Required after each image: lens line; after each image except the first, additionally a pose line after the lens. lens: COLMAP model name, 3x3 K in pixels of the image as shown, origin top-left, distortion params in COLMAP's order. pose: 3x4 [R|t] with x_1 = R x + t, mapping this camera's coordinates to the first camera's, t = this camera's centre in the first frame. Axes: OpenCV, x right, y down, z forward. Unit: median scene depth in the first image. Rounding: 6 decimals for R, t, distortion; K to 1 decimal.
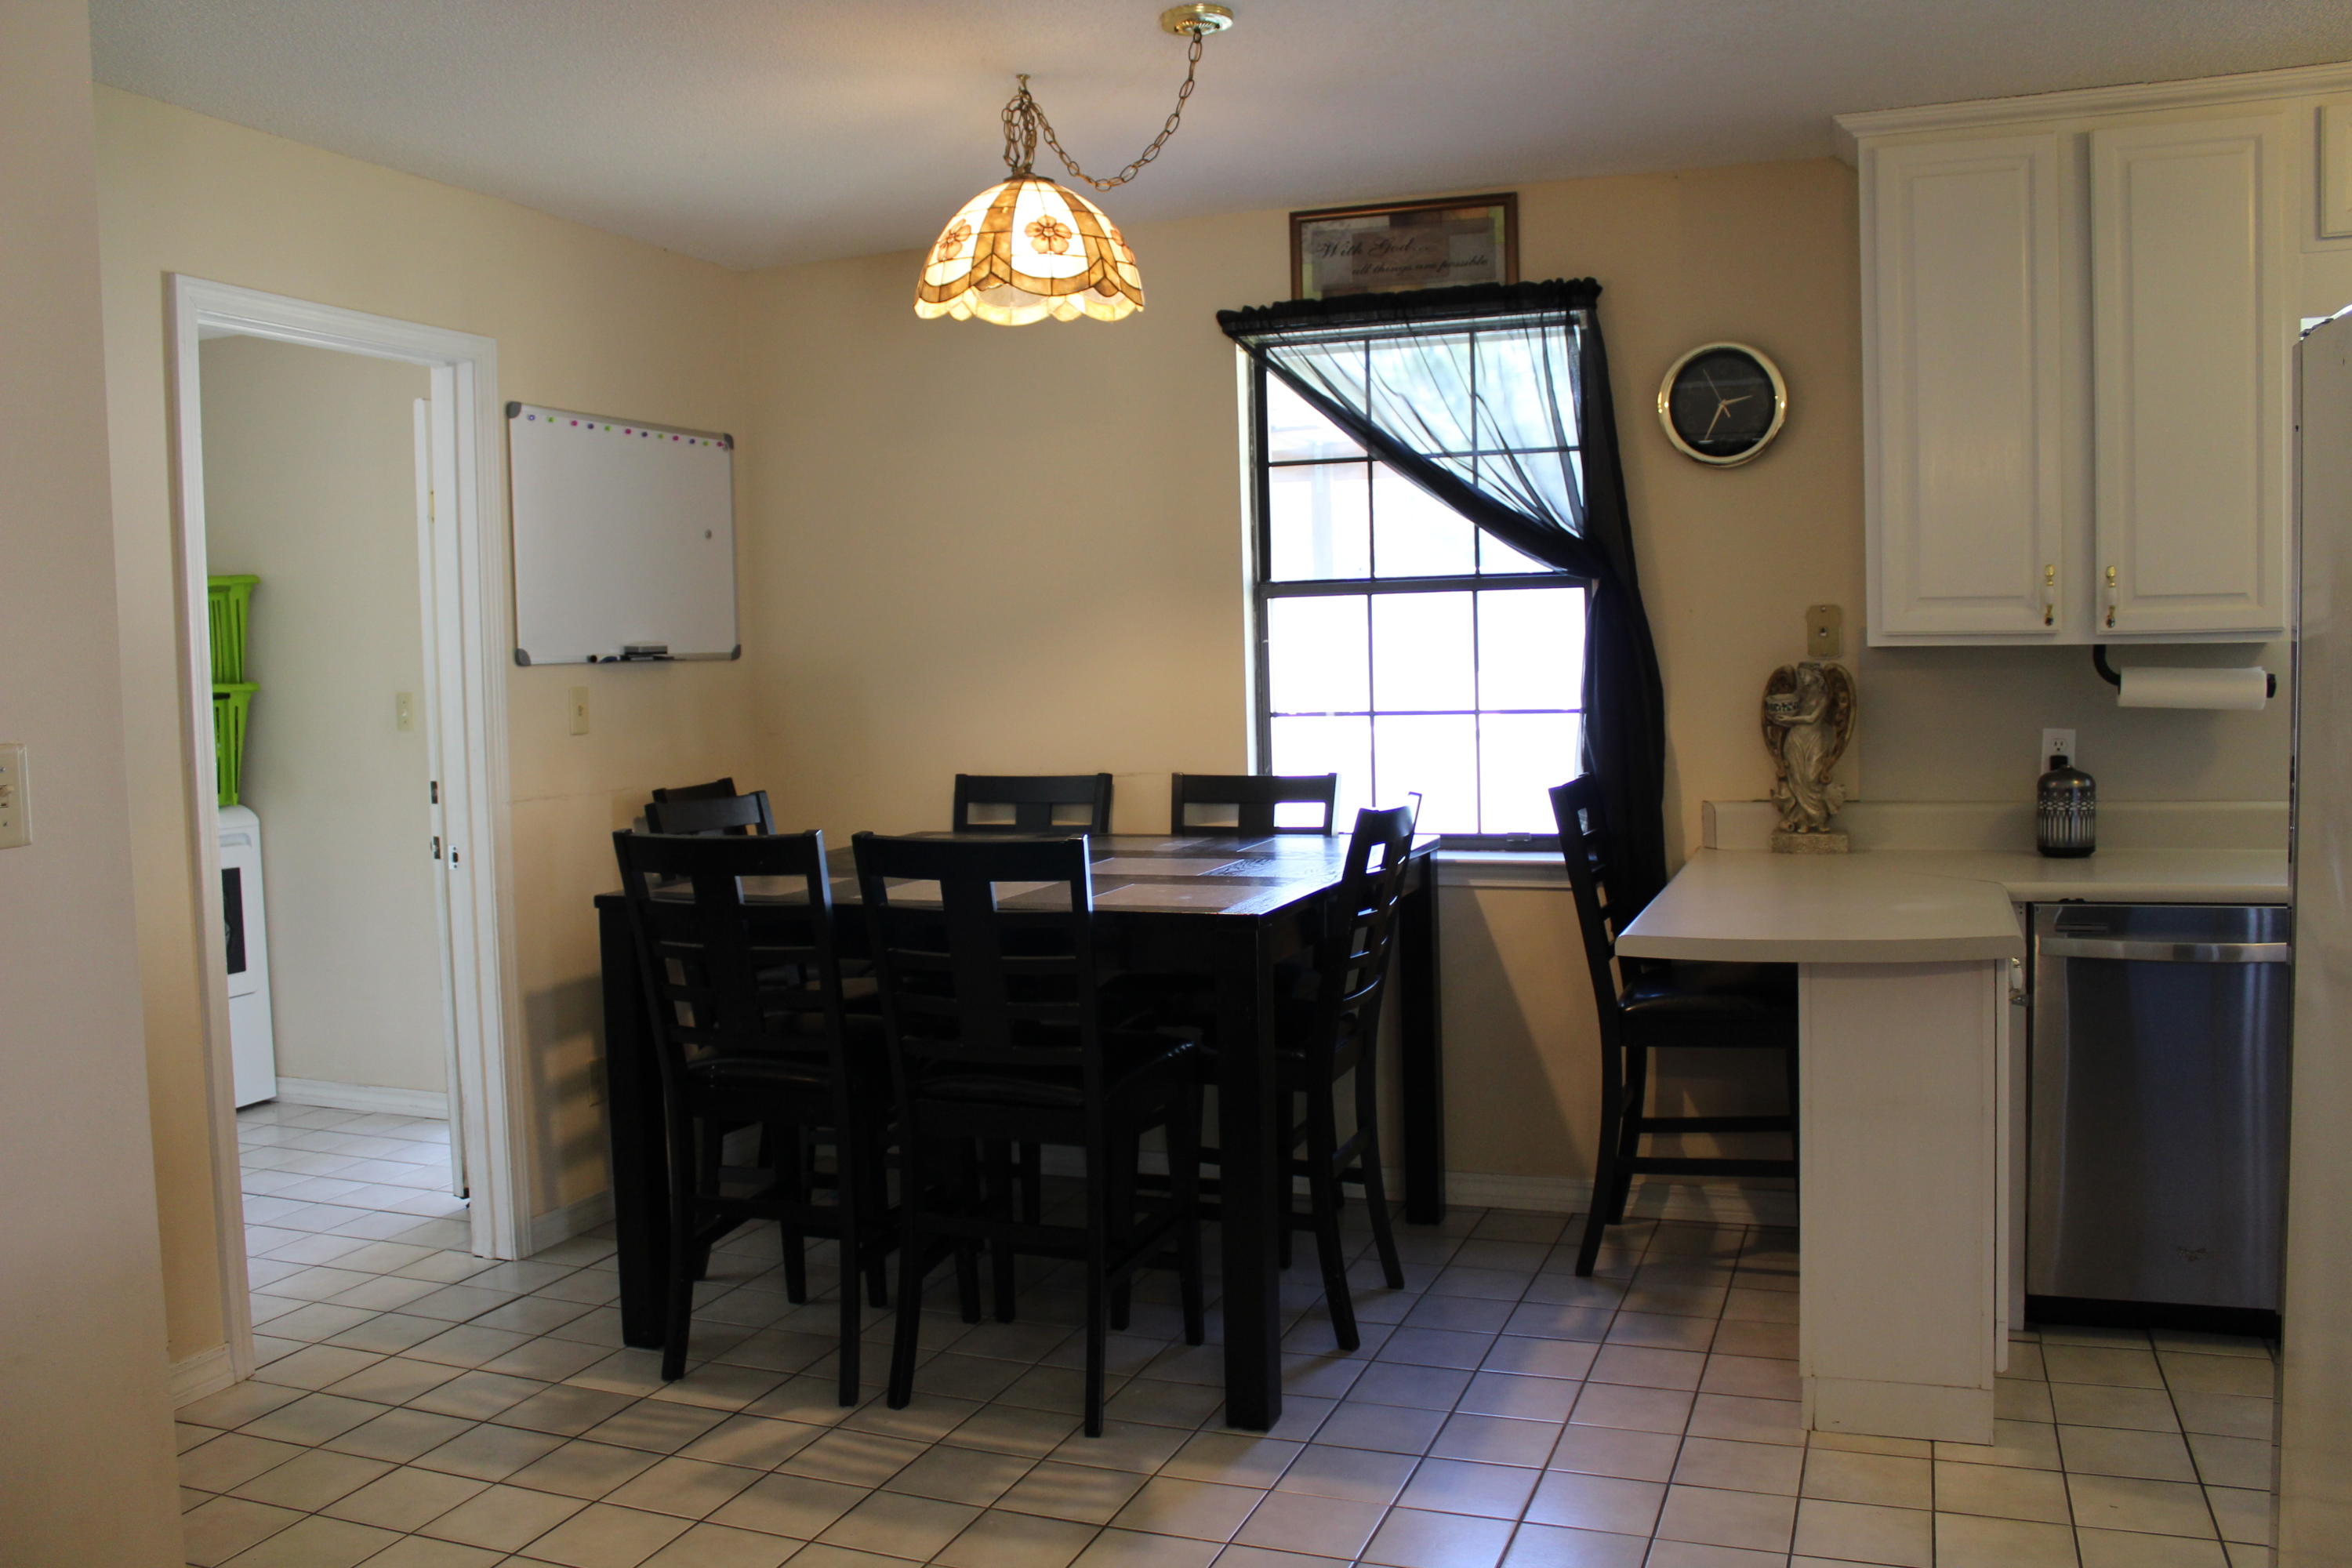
lens RADIAL K [[1957.2, 0, 1176.4], [0, 1957.2, 780.4], [0, 0, 1]] dist [-0.150830, 0.120093]
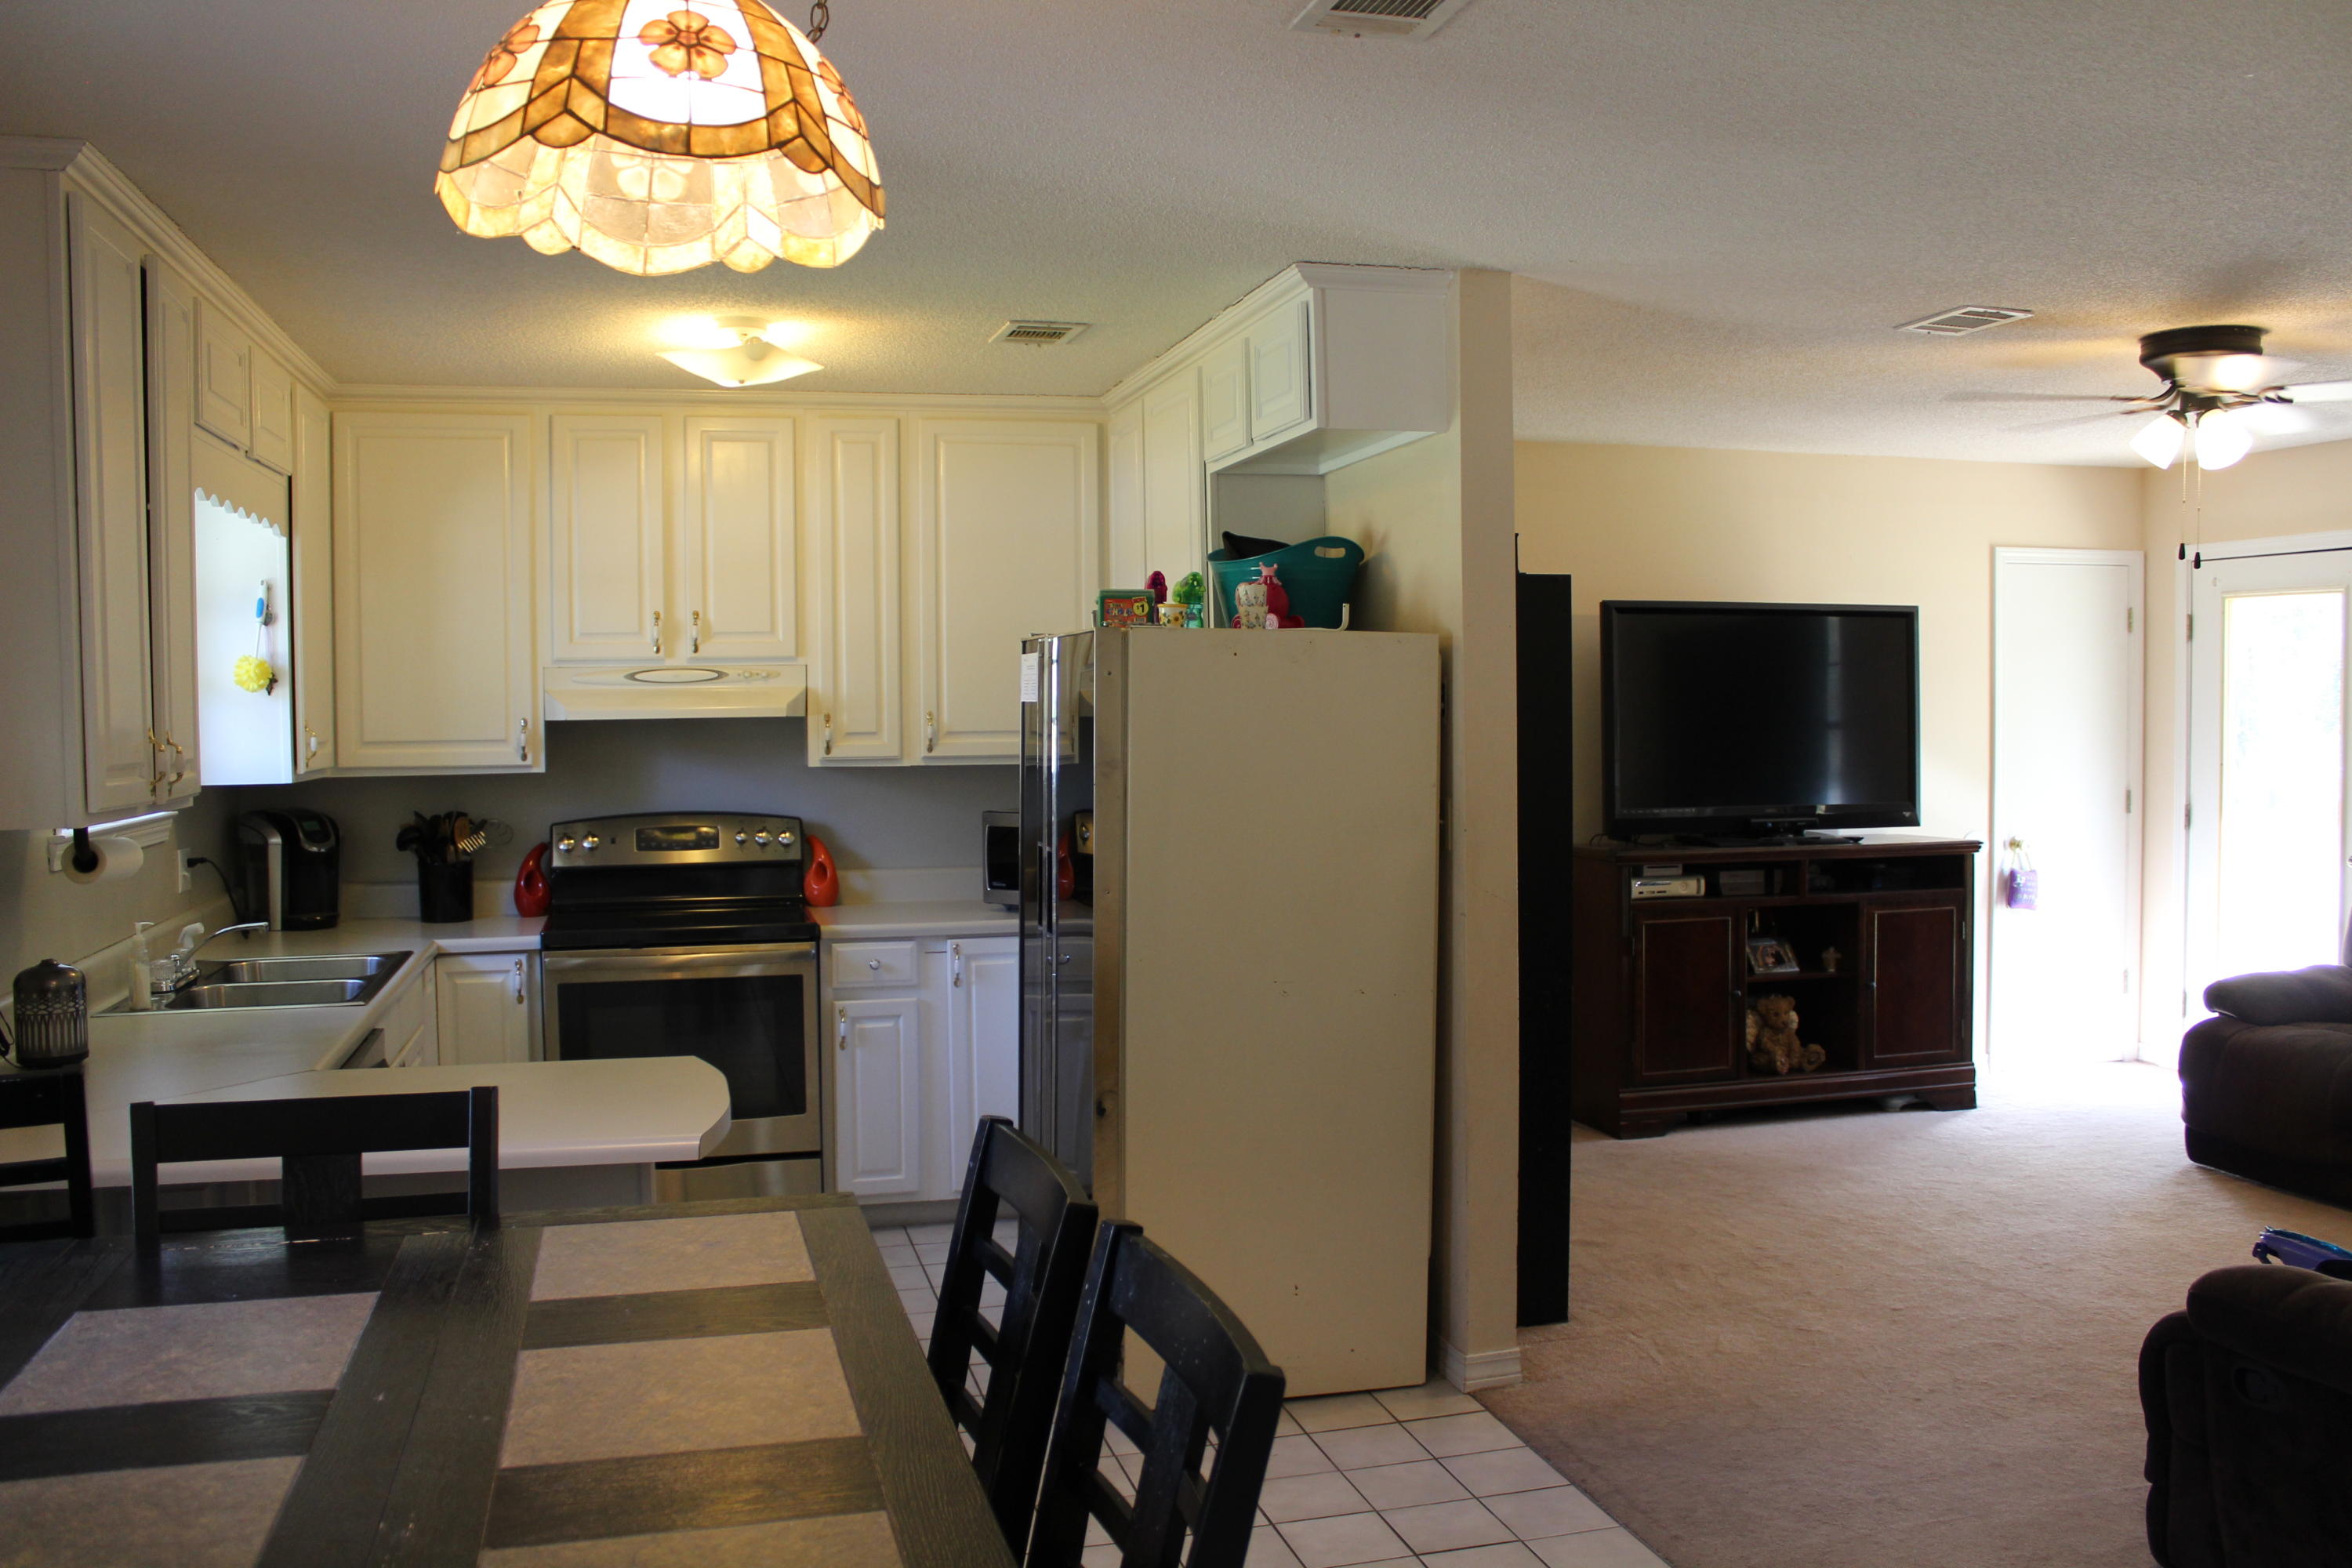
lens RADIAL K [[1957.2, 0, 1180.5], [0, 1957.2, 797.8], [0, 0, 1]] dist [-0.150830, 0.120093]
pose [[-0.583124, -0.013315, 0.812274, -0.450829], [0.076009, 0.994585, 0.070870, -0.089223], [-0.808819, 0.103066, -0.578955, 0.941015]]
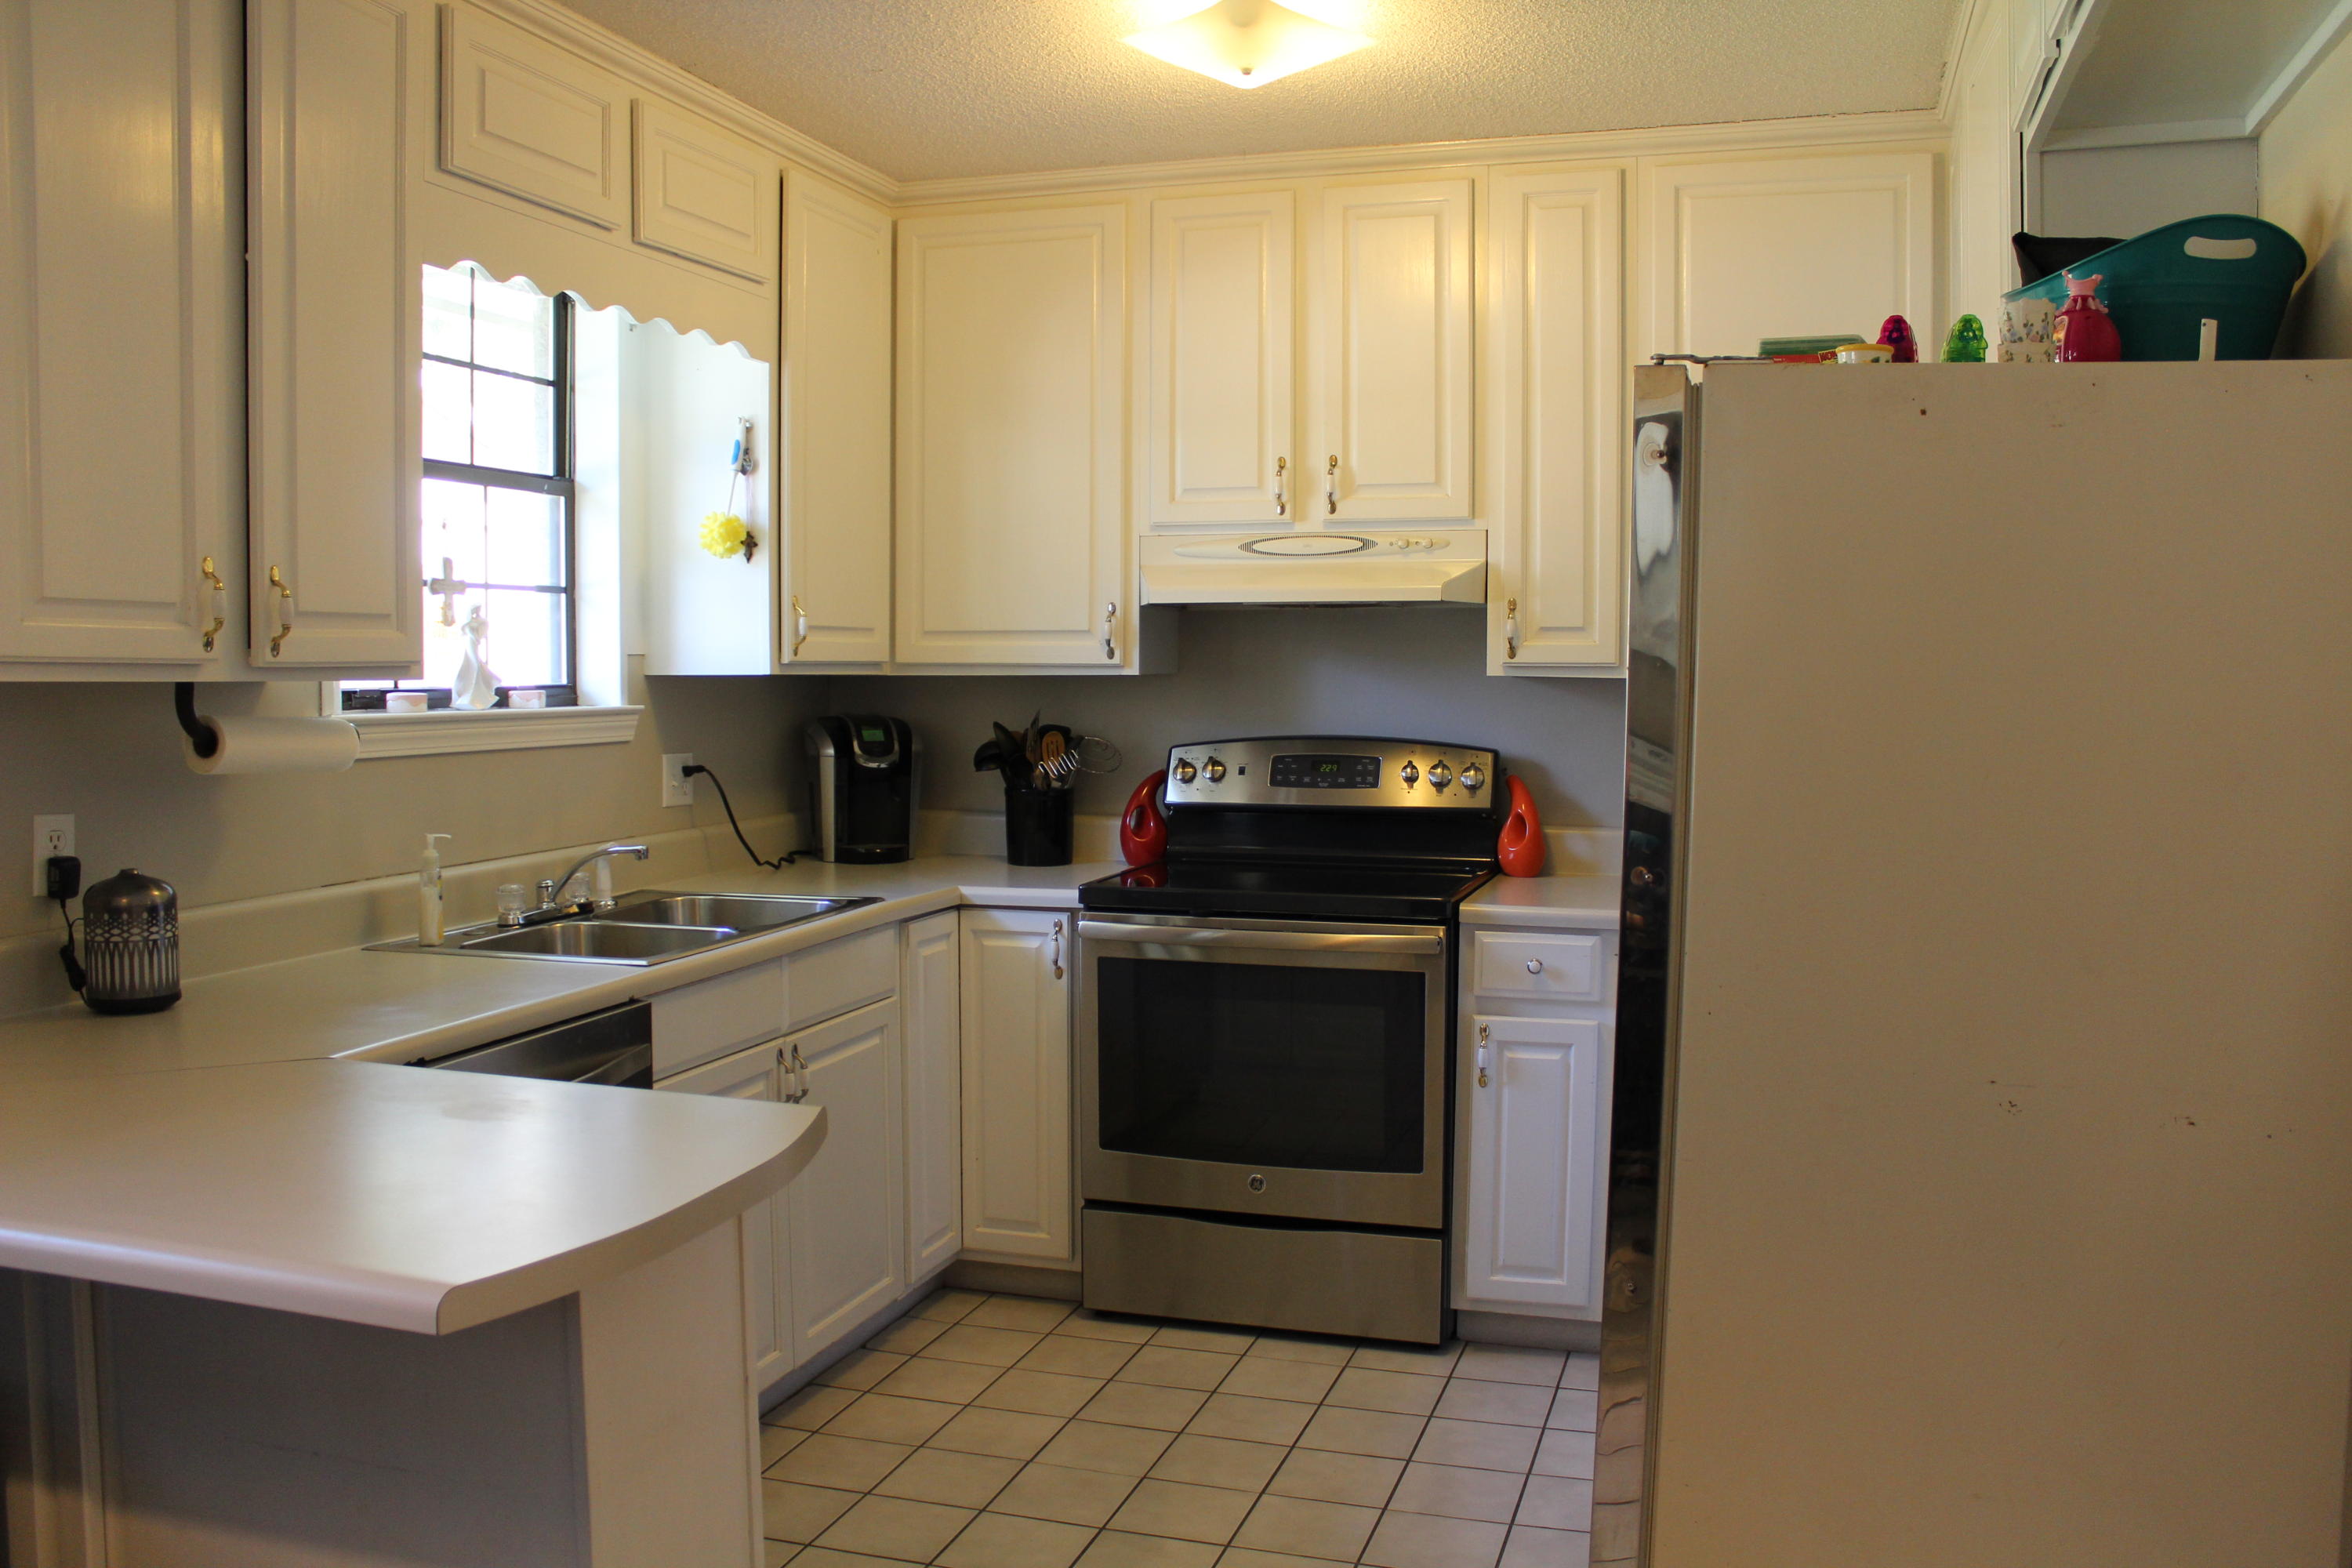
lens RADIAL K [[1957.2, 0, 1188.8], [0, 1957.2, 767.7], [0, 0, 1]] dist [-0.150830, 0.120093]
pose [[-0.059806, -0.028651, 0.997799, -0.165769], [0.065619, 0.997313, 0.032570, -0.034833], [-0.996051, 0.067422, -0.057765, 0.597234]]
